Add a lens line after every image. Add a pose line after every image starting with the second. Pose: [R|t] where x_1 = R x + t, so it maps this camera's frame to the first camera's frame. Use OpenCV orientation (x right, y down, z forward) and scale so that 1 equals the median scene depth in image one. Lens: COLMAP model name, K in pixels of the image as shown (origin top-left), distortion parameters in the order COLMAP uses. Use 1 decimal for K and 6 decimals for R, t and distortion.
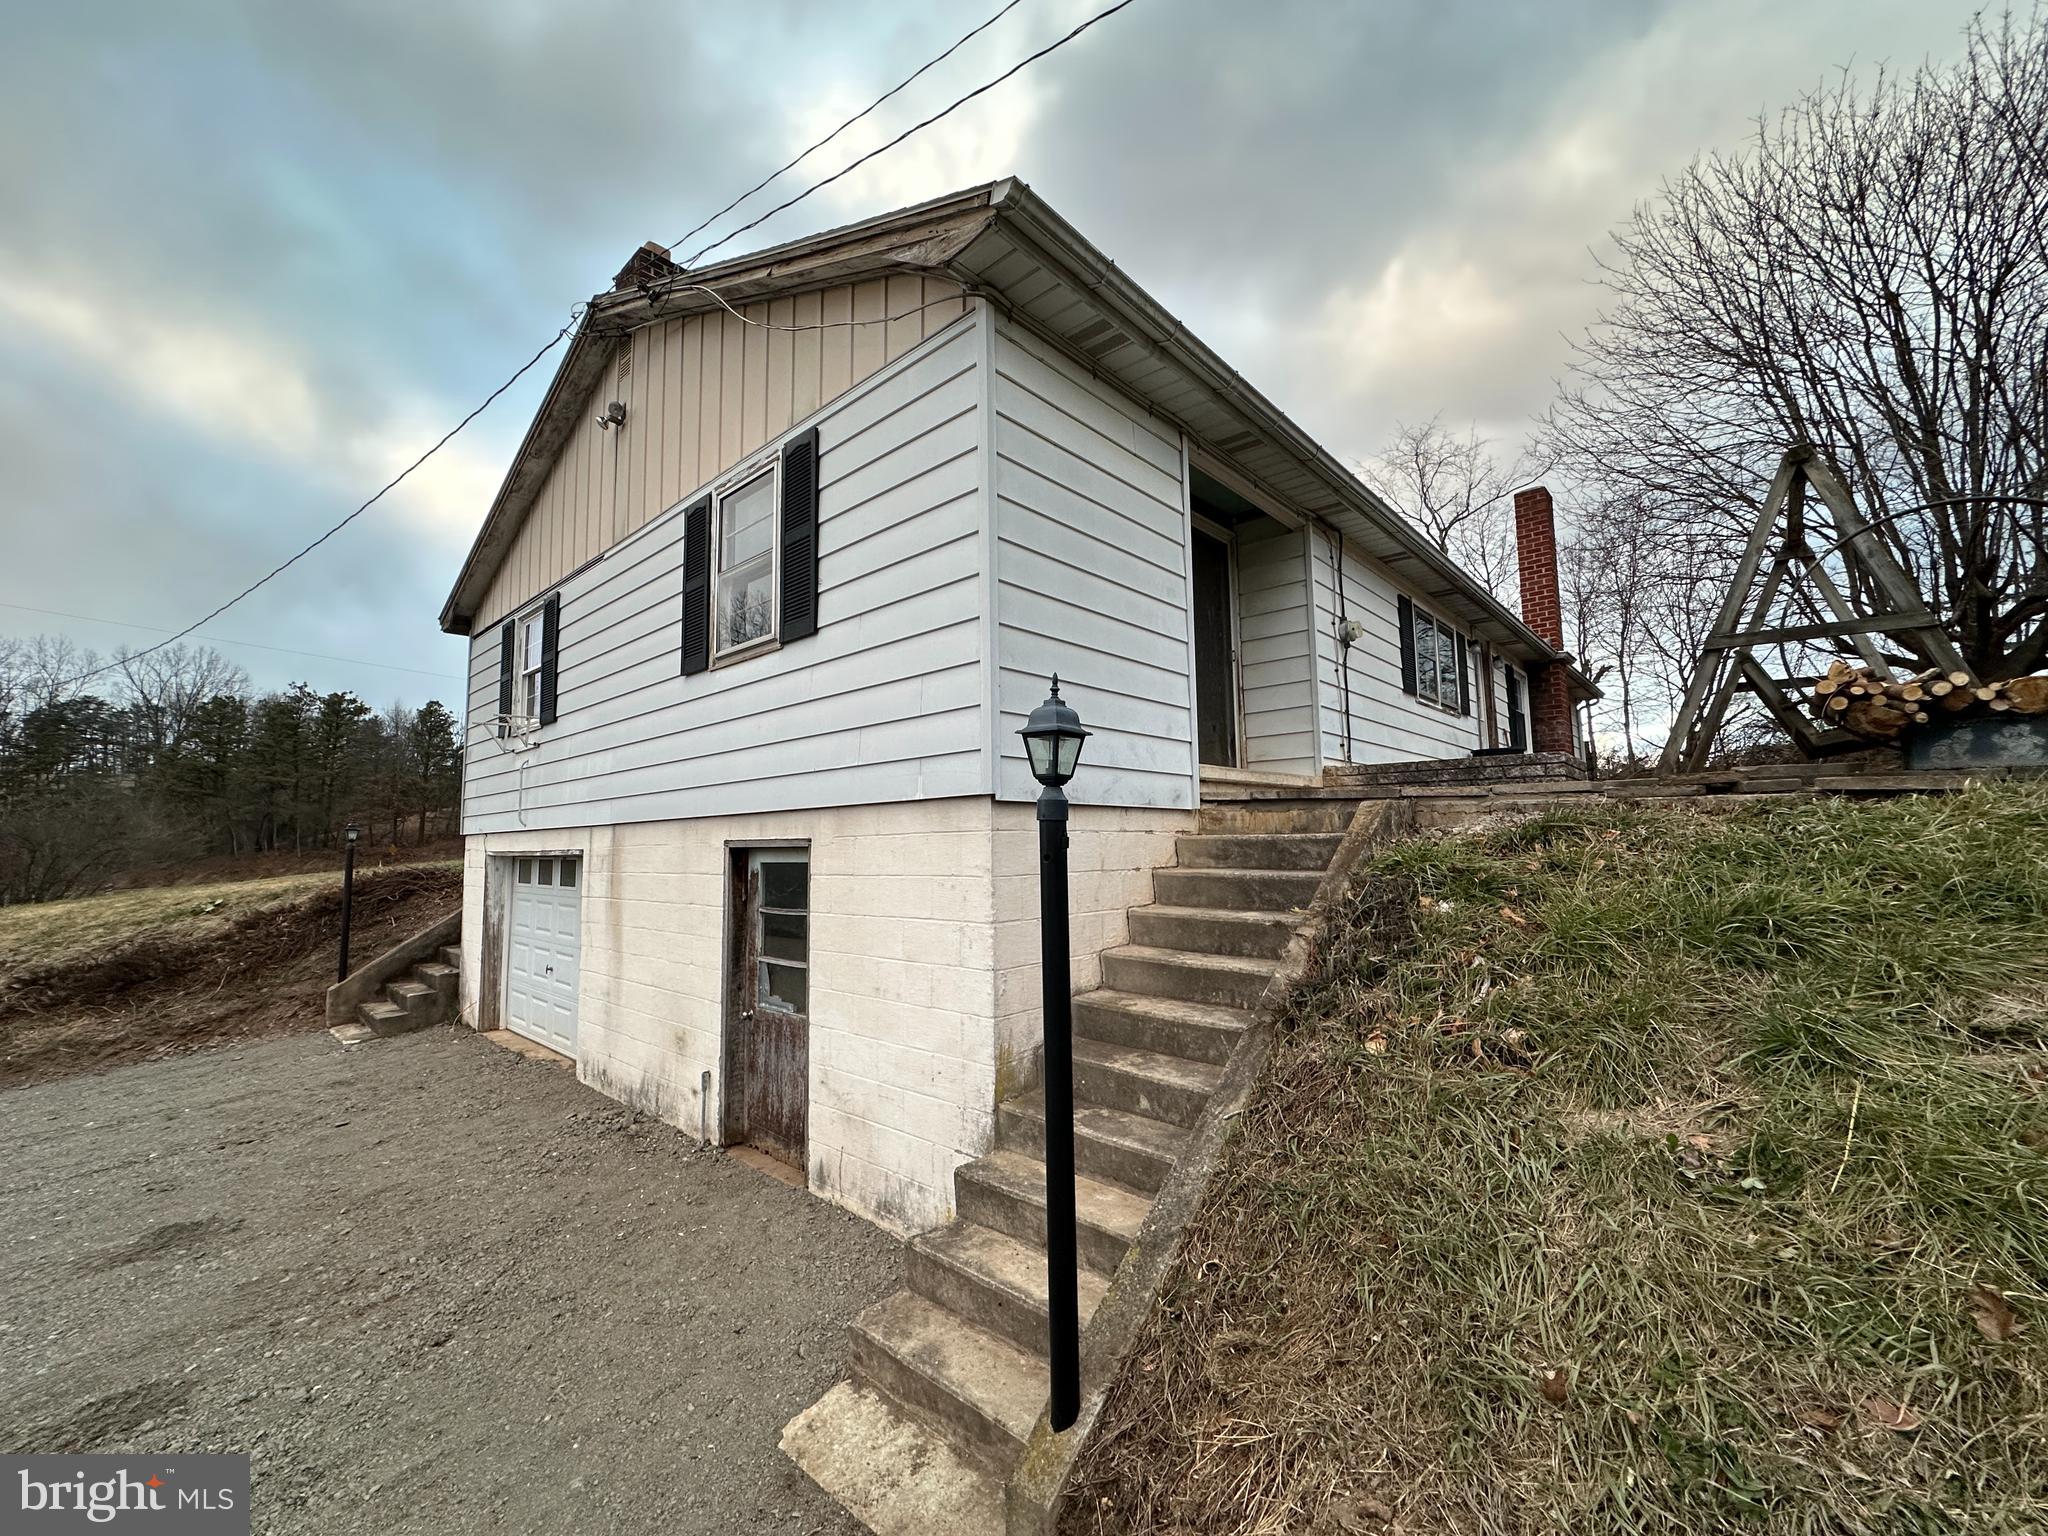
lens RADIAL K [[809.9, 0, 1013.6], [0, 809.9, 768.4], [0, 0, 1]] dist [0.000719, -0.000488]
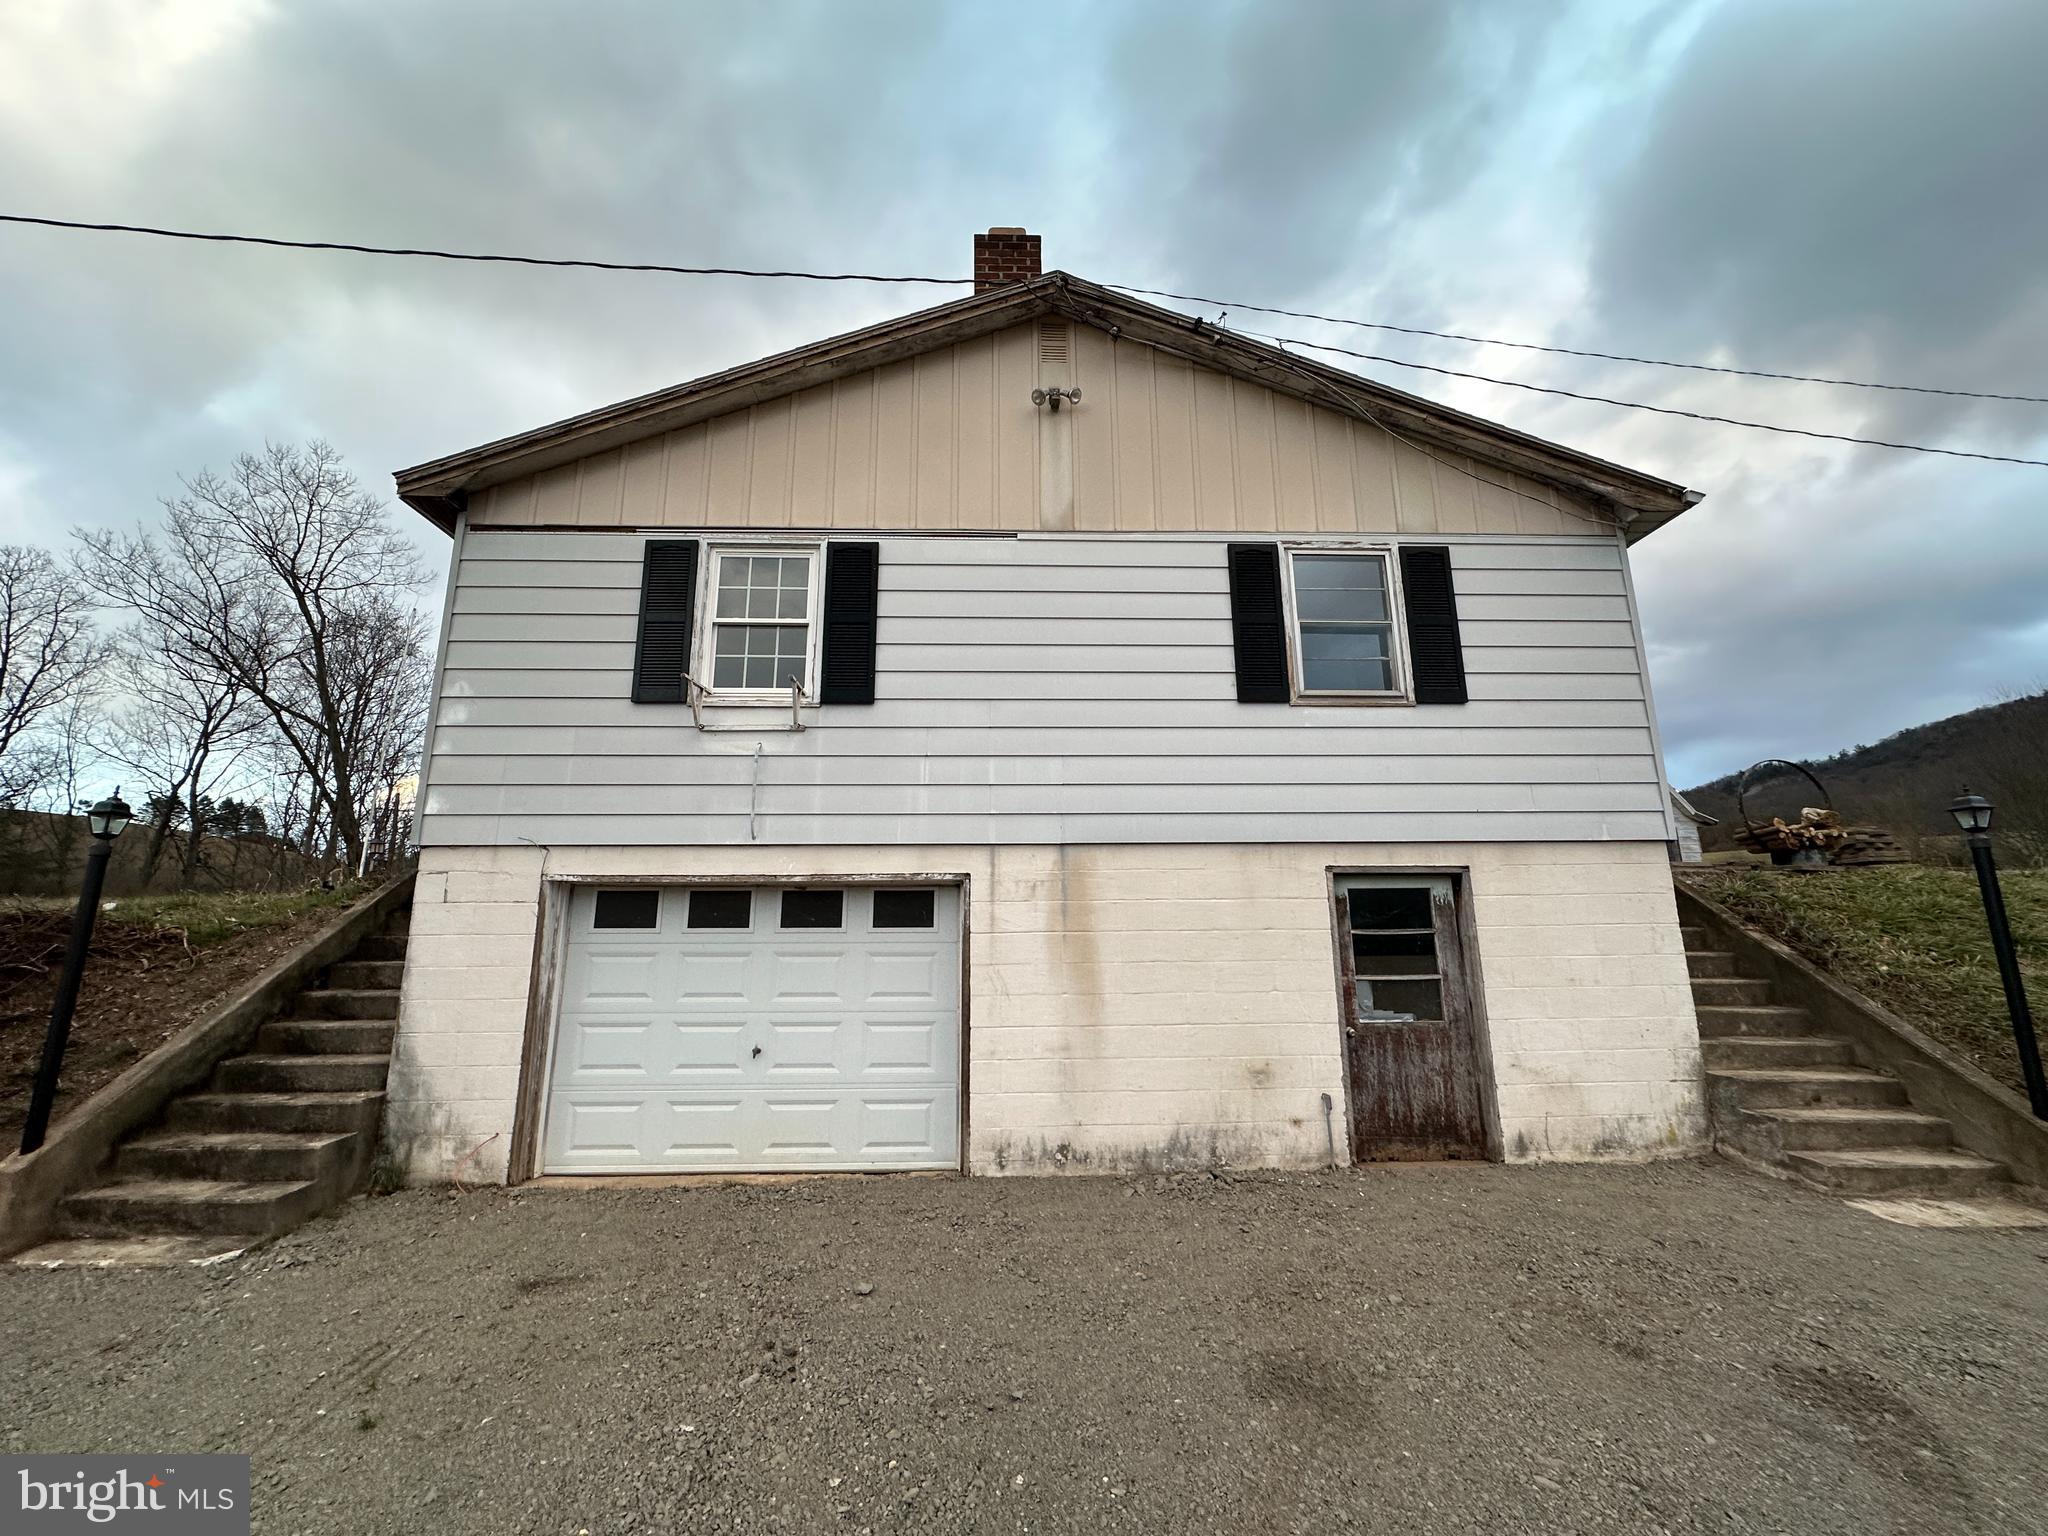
lens RADIAL K [[809.9, 0, 1021.4], [0, 809.9, 773.5], [0, 0, 1]] dist [0.000719, -0.000488]
pose [[0.708657, 0.156271, 0.688030, -1.469393], [-0.070785, 0.985990, -0.151039, 0.167438], [-0.701993, 0.058332, 0.709791, 0.552948]]
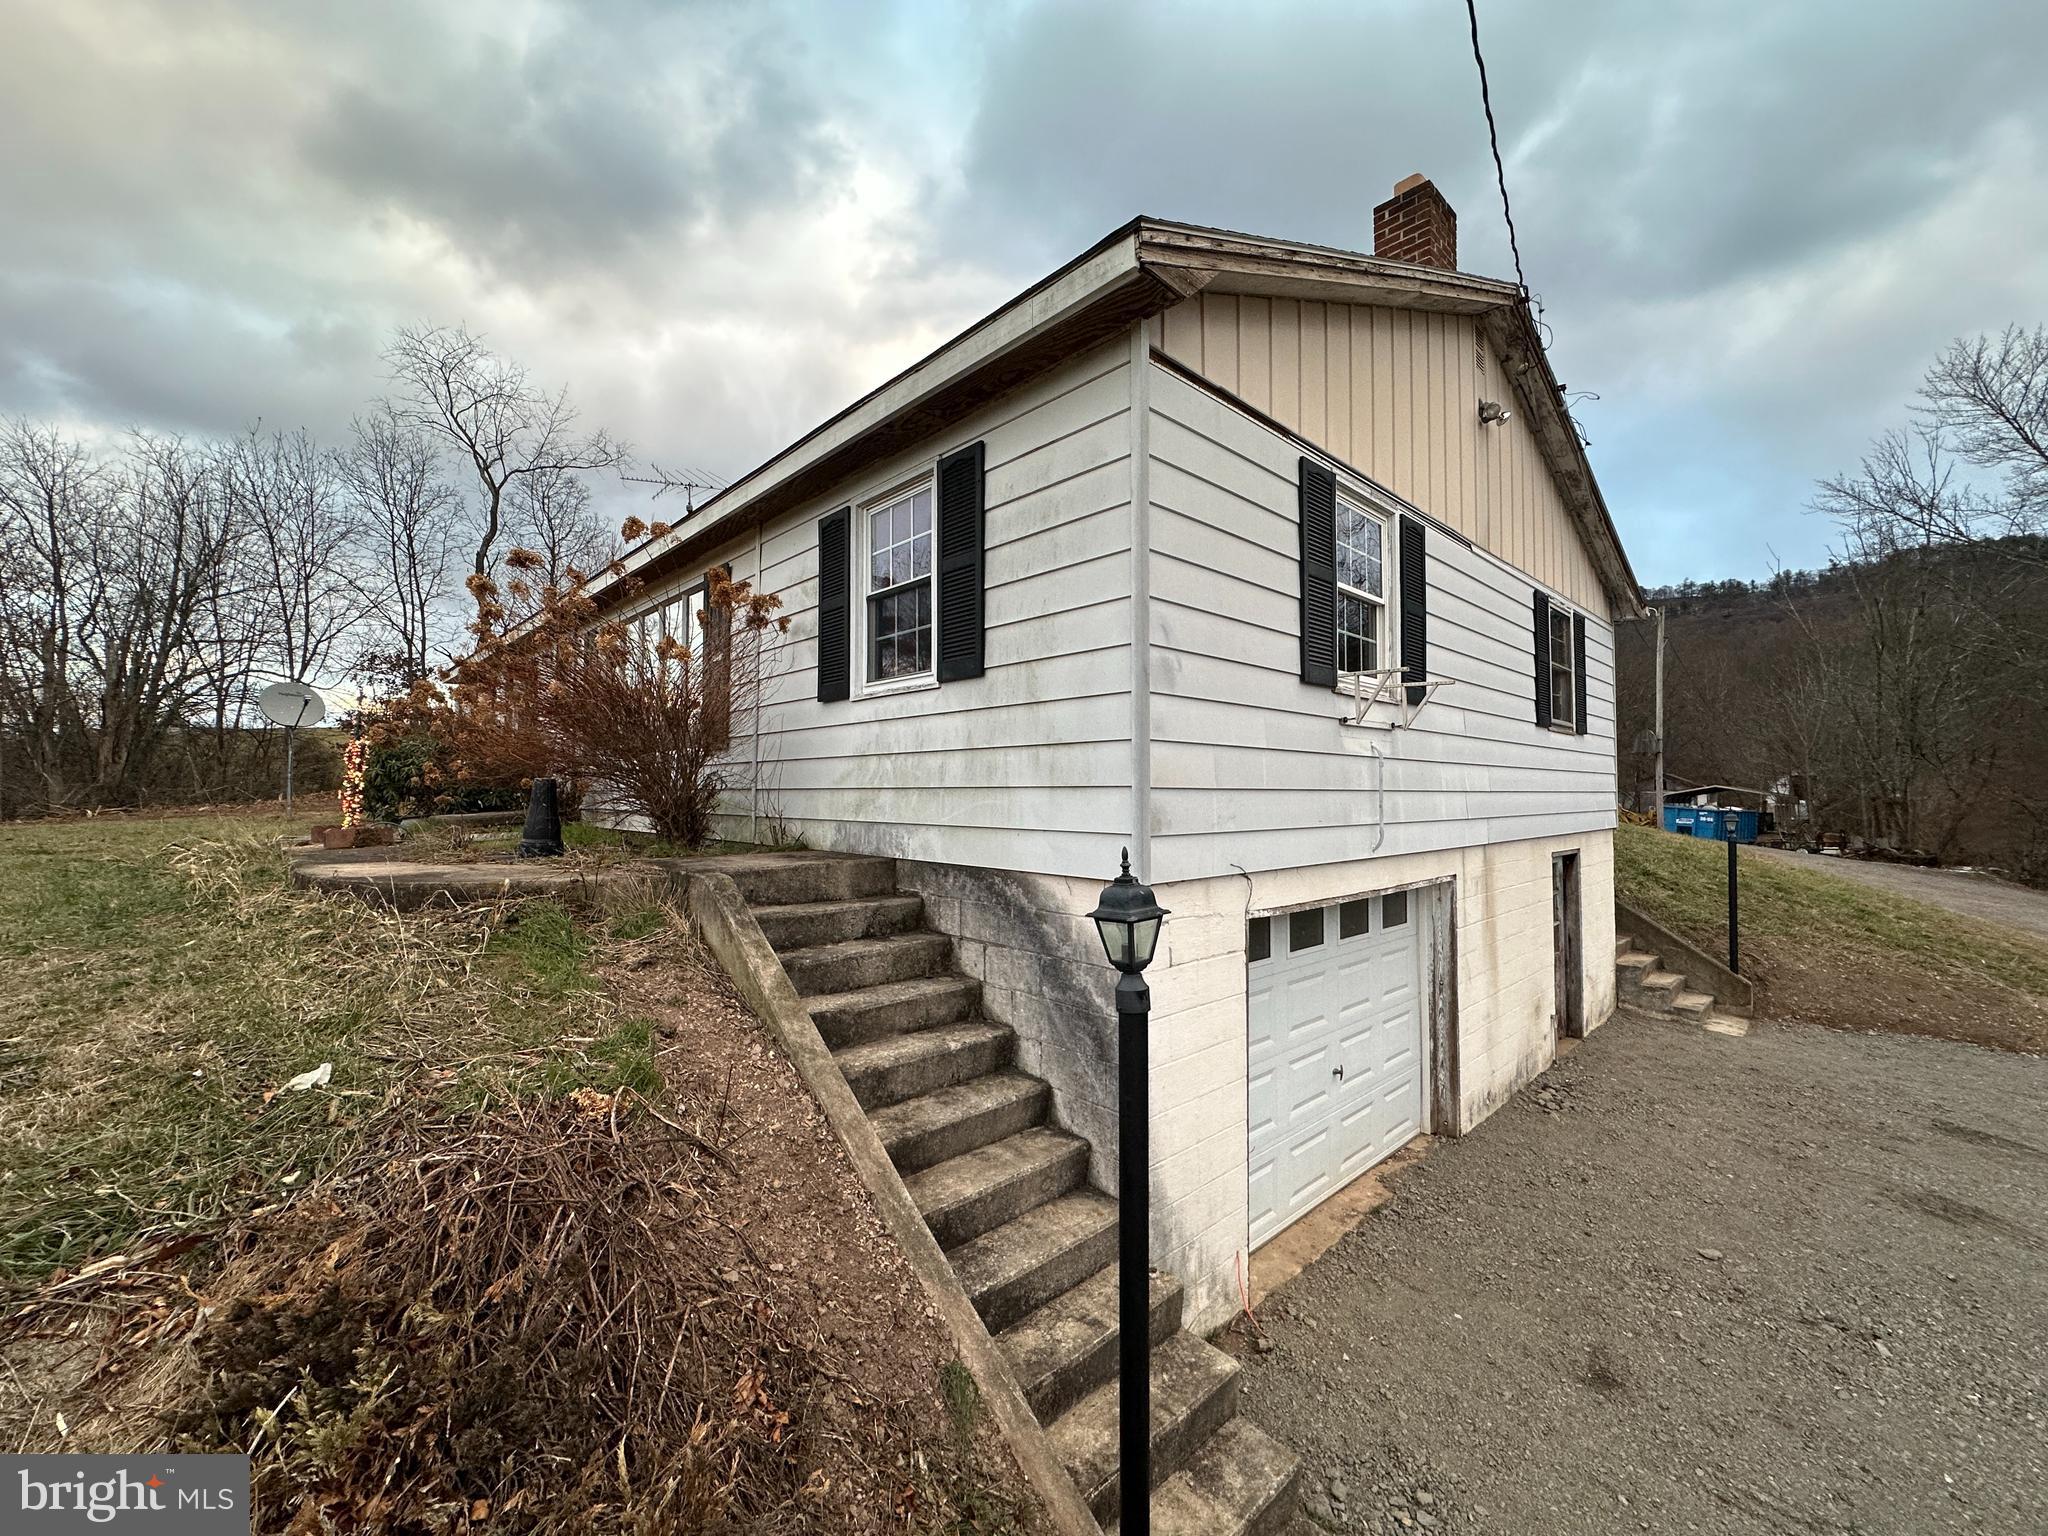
lens RADIAL K [[809.9, 0, 1017.1], [0, 809.9, 772.3], [0, 0, 1]] dist [0.000719, -0.000488]
pose [[0.070112, 0.046431, 0.996458, -1.978321], [-0.093188, 0.994853, -0.039800, 0.098040], [-0.993177, -0.090067, 0.074078, 1.961156]]
